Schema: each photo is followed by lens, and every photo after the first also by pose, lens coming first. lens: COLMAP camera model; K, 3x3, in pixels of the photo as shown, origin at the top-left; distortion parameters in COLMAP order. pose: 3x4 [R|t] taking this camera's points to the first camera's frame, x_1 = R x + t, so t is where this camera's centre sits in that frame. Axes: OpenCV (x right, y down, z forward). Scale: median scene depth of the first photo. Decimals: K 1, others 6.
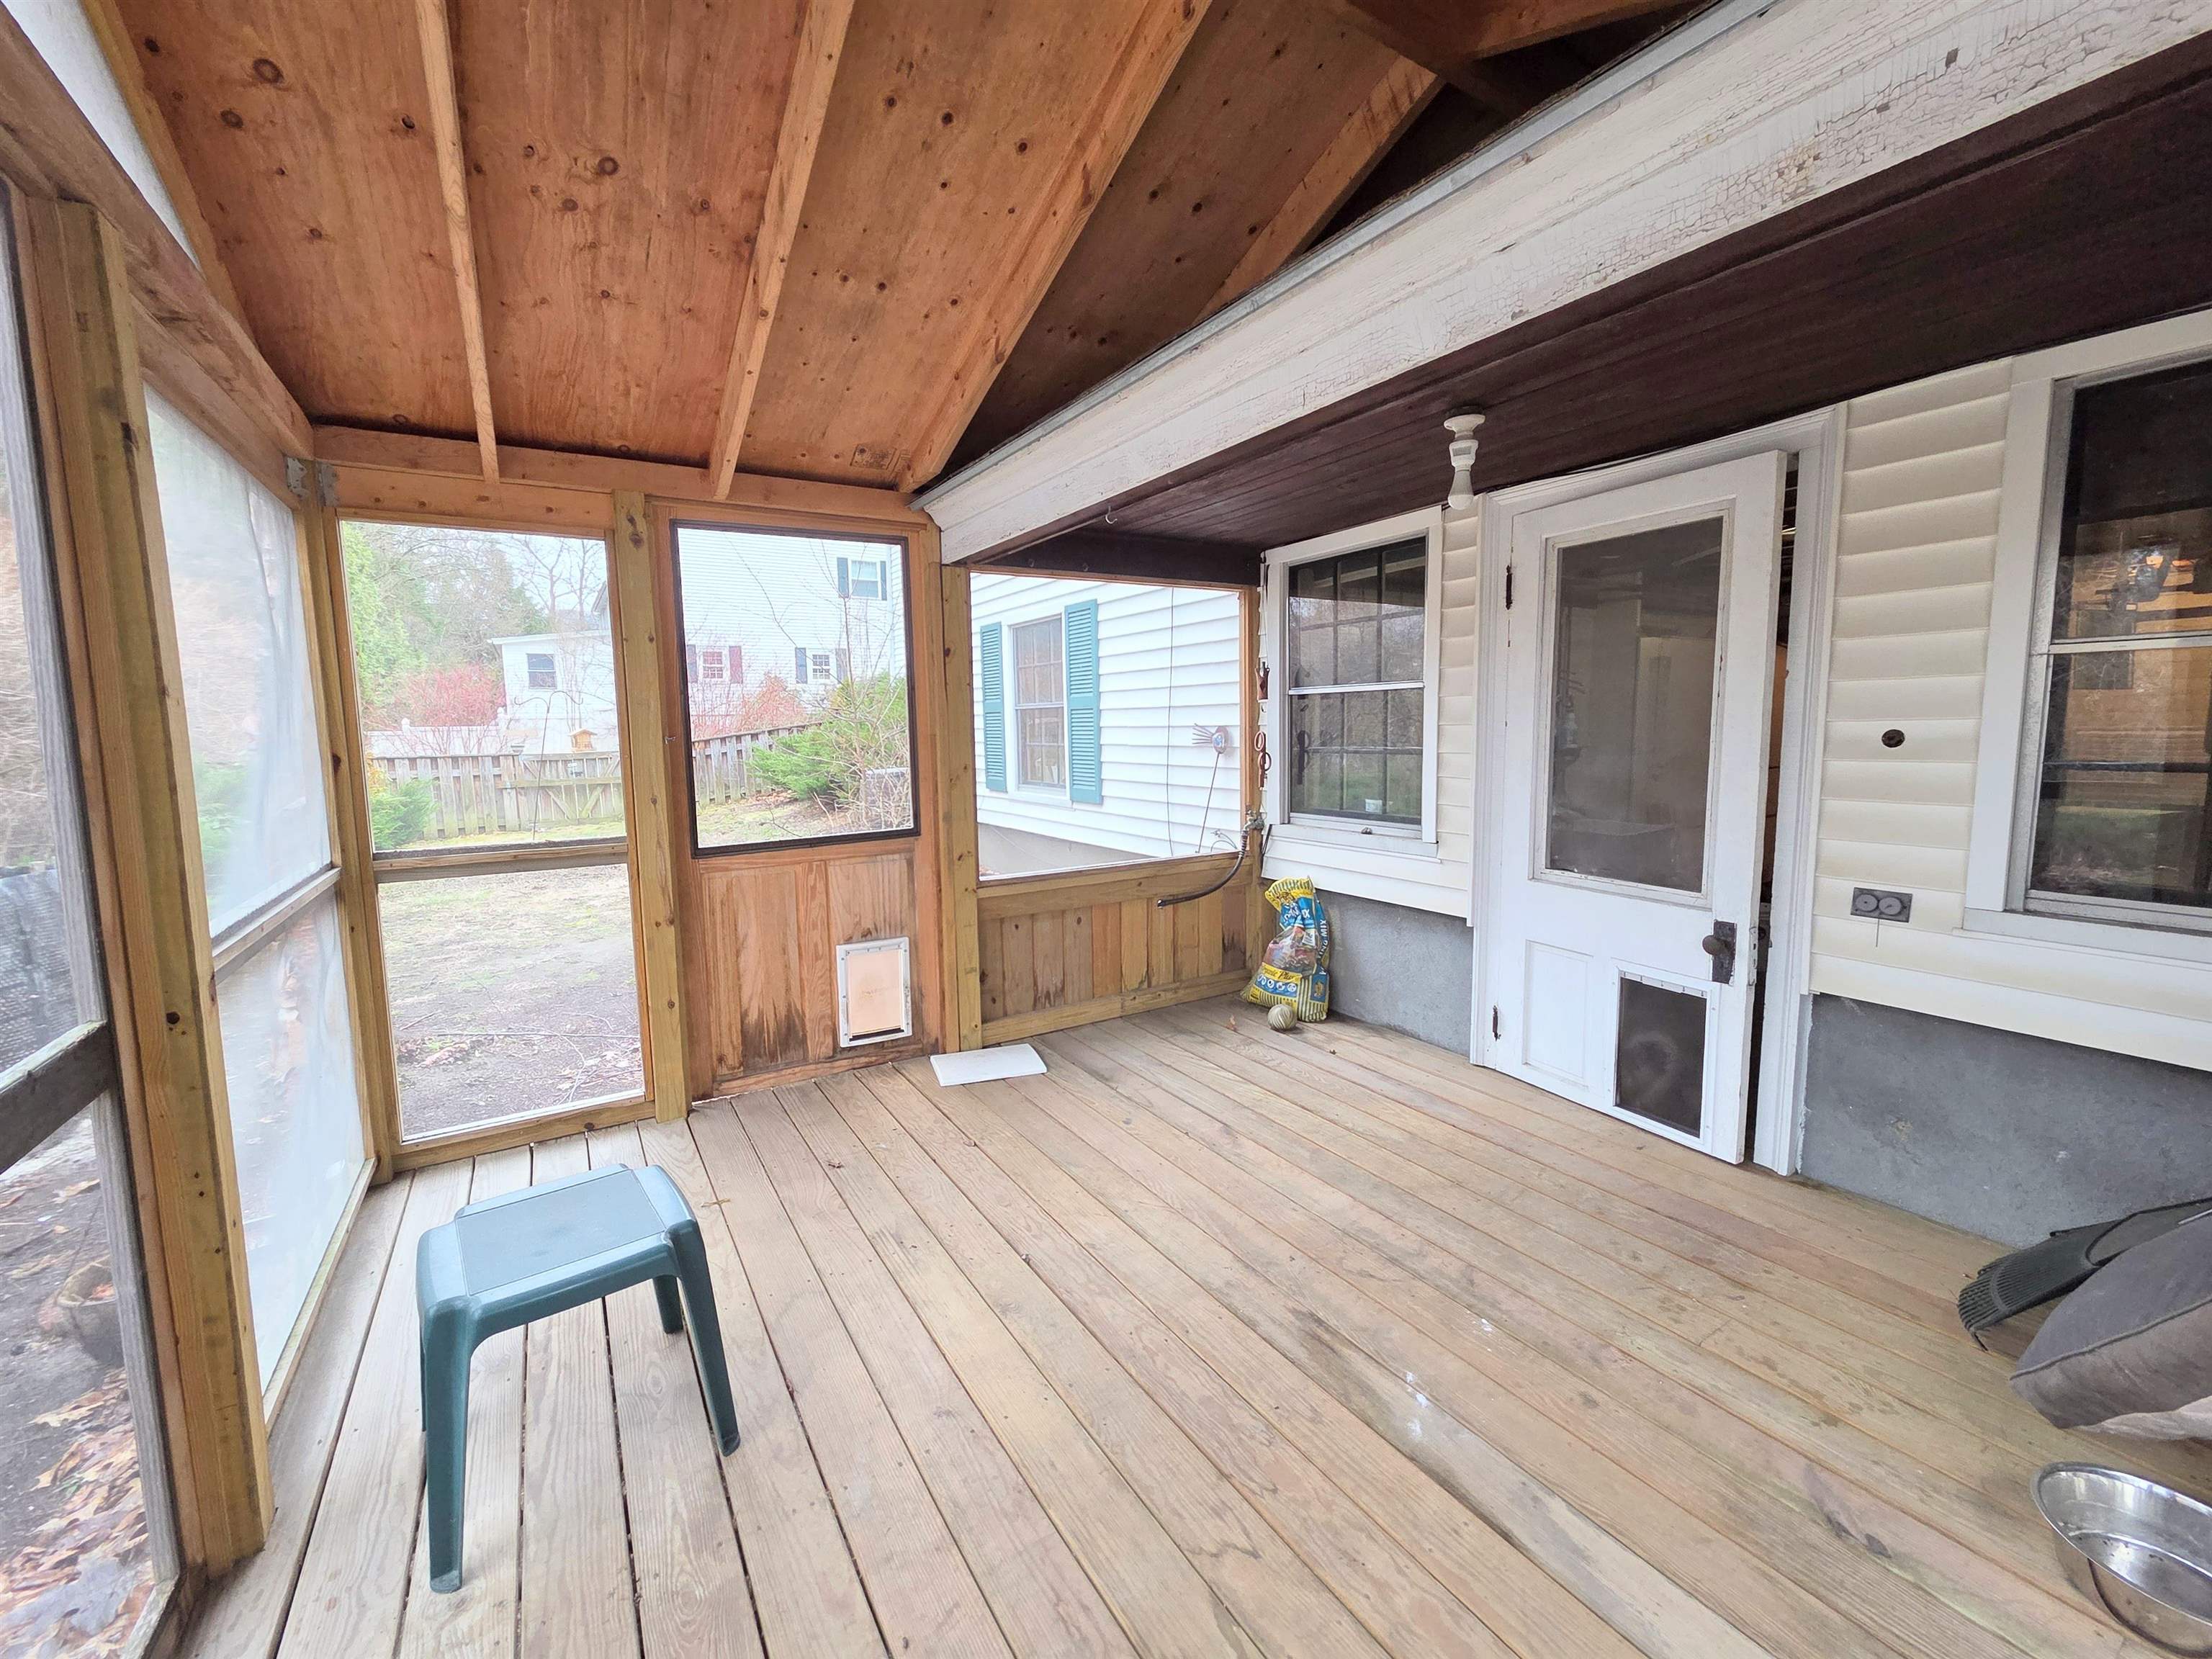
lens RADIAL K [[903.2, 0, 1106.1], [0, 903.2, 828.2], [0, 0, 1]] dist [-0.005874, -0.000129]
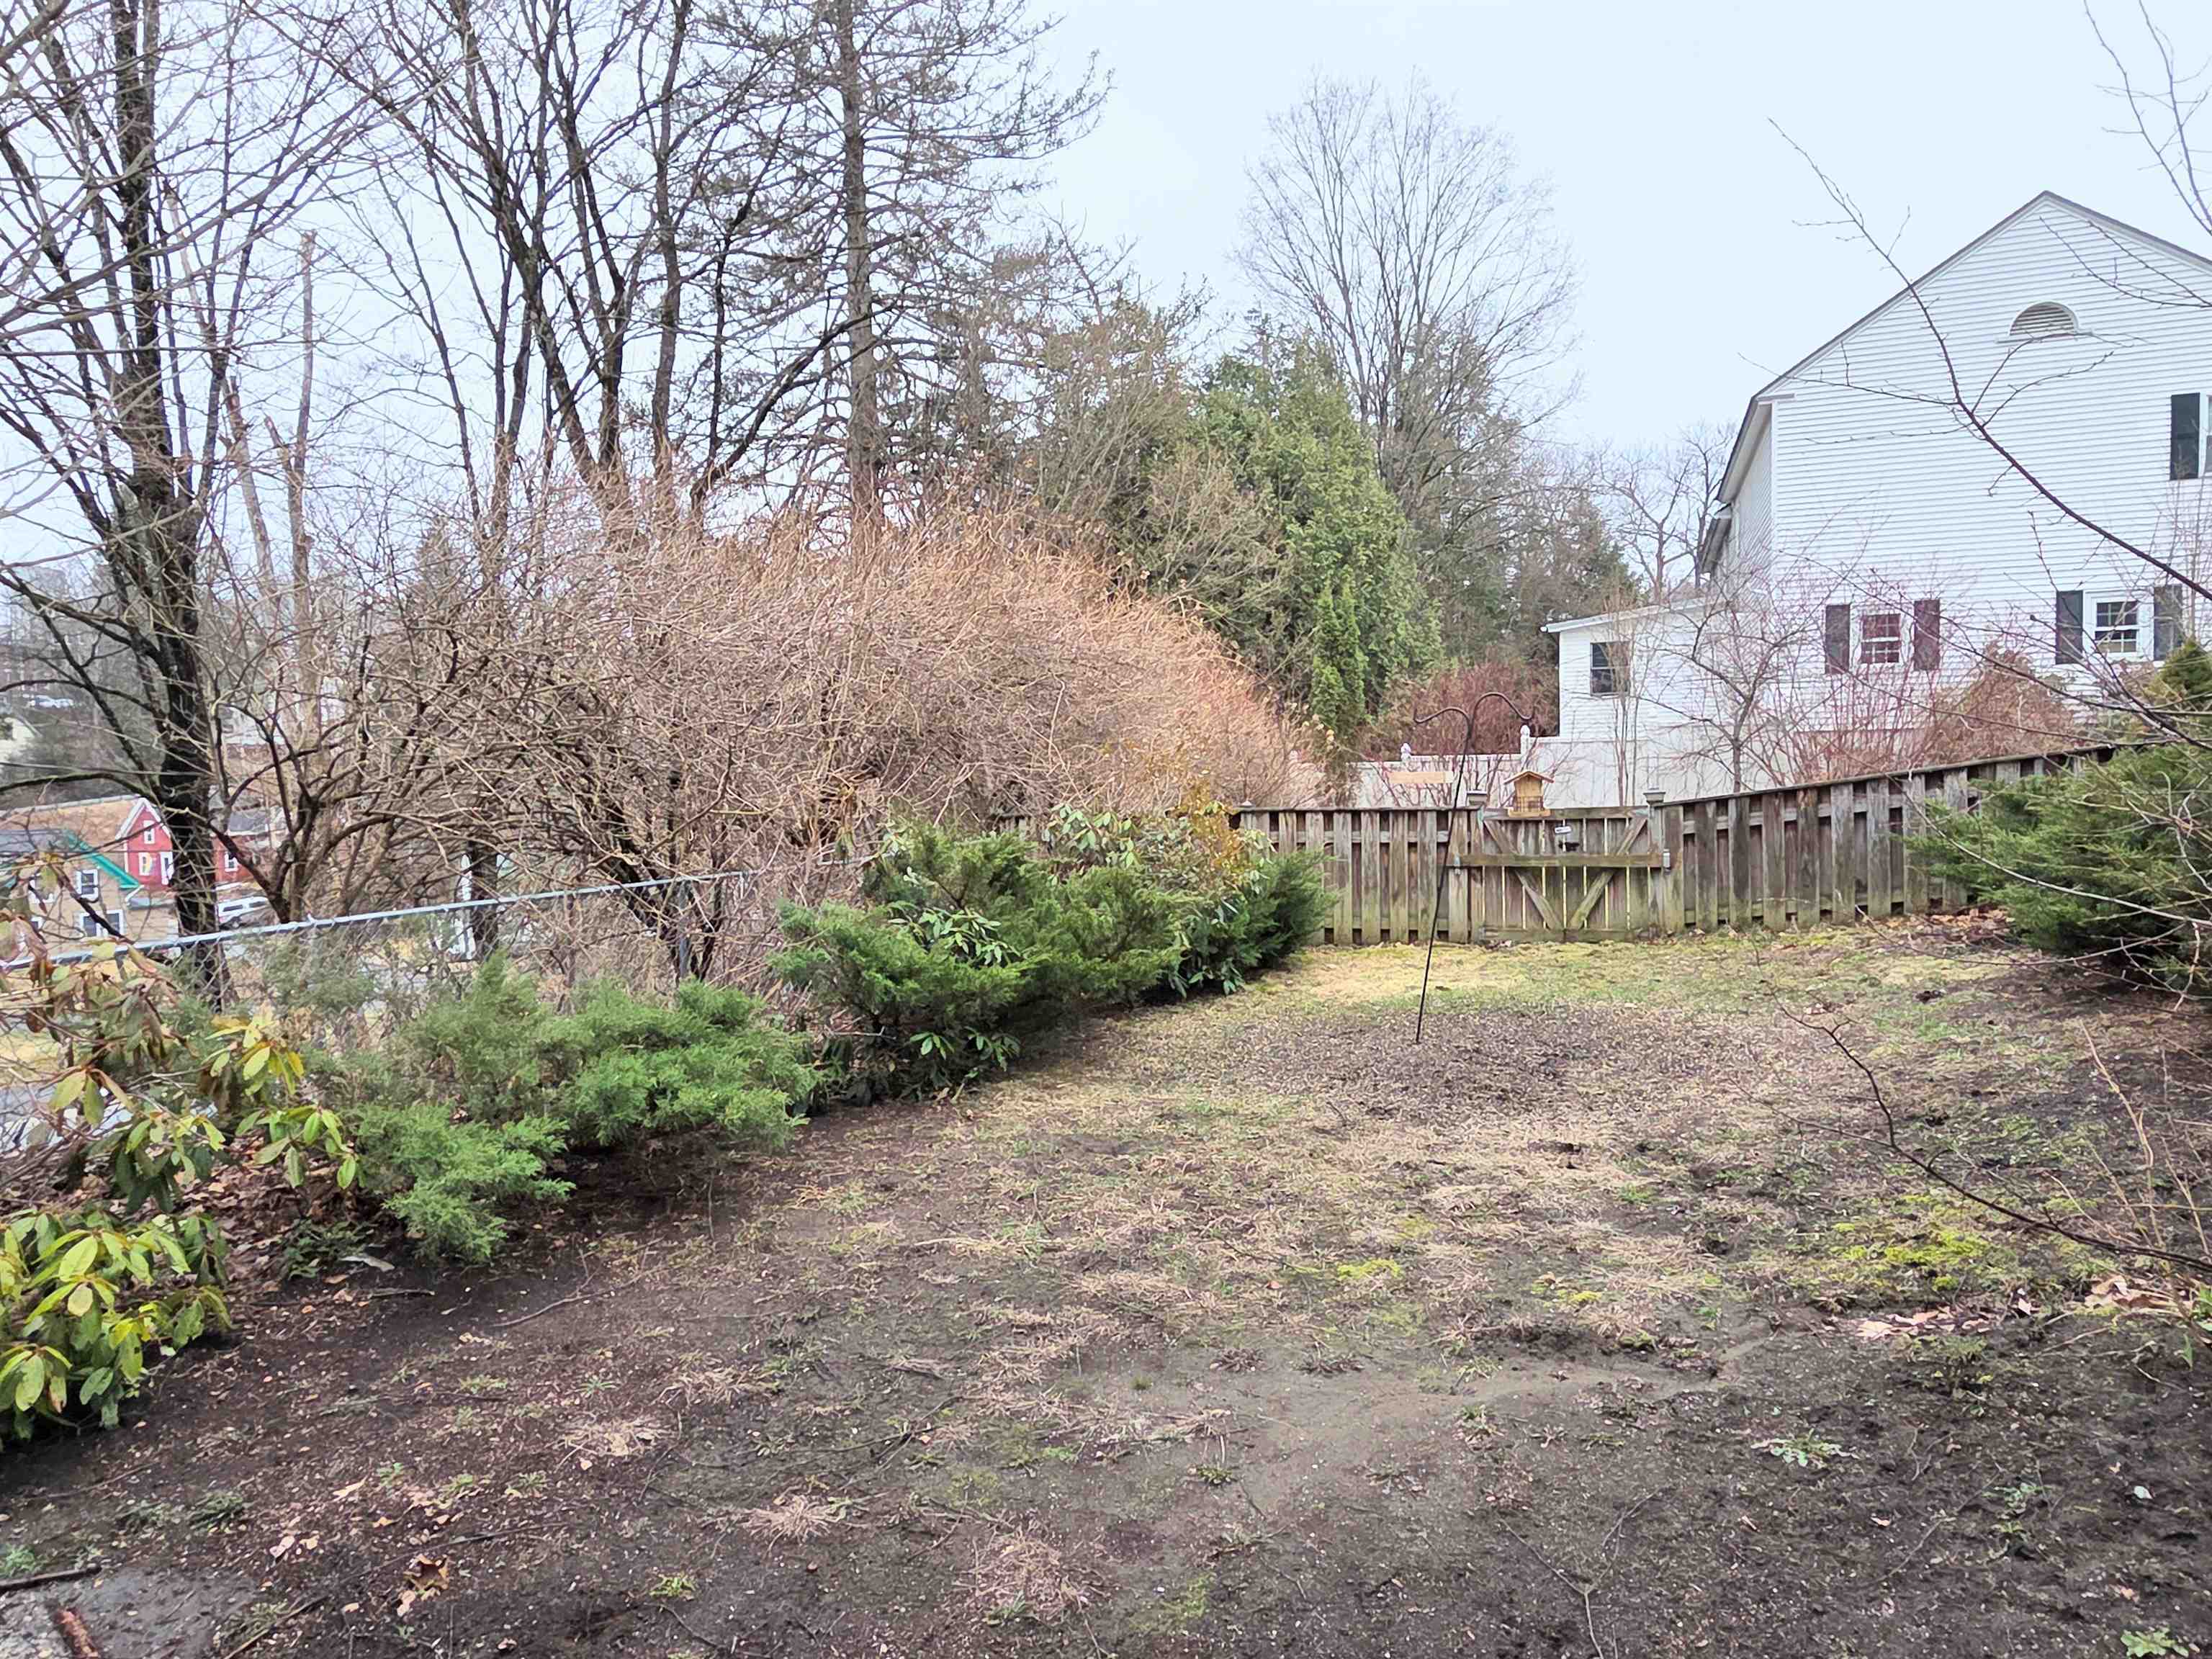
lens RADIAL K [[1406.1, 0, 1103.9], [0, 1406.1, 832.0], [0, 0, 1]] dist [0.000729, -0.001681]
pose [[0.604596, 0.039331, -0.795561, -0.083321], [-0.081496, 0.996593, -0.012664, -0.033676], [0.792352, 0.072491, 0.605742, 0.255914]]
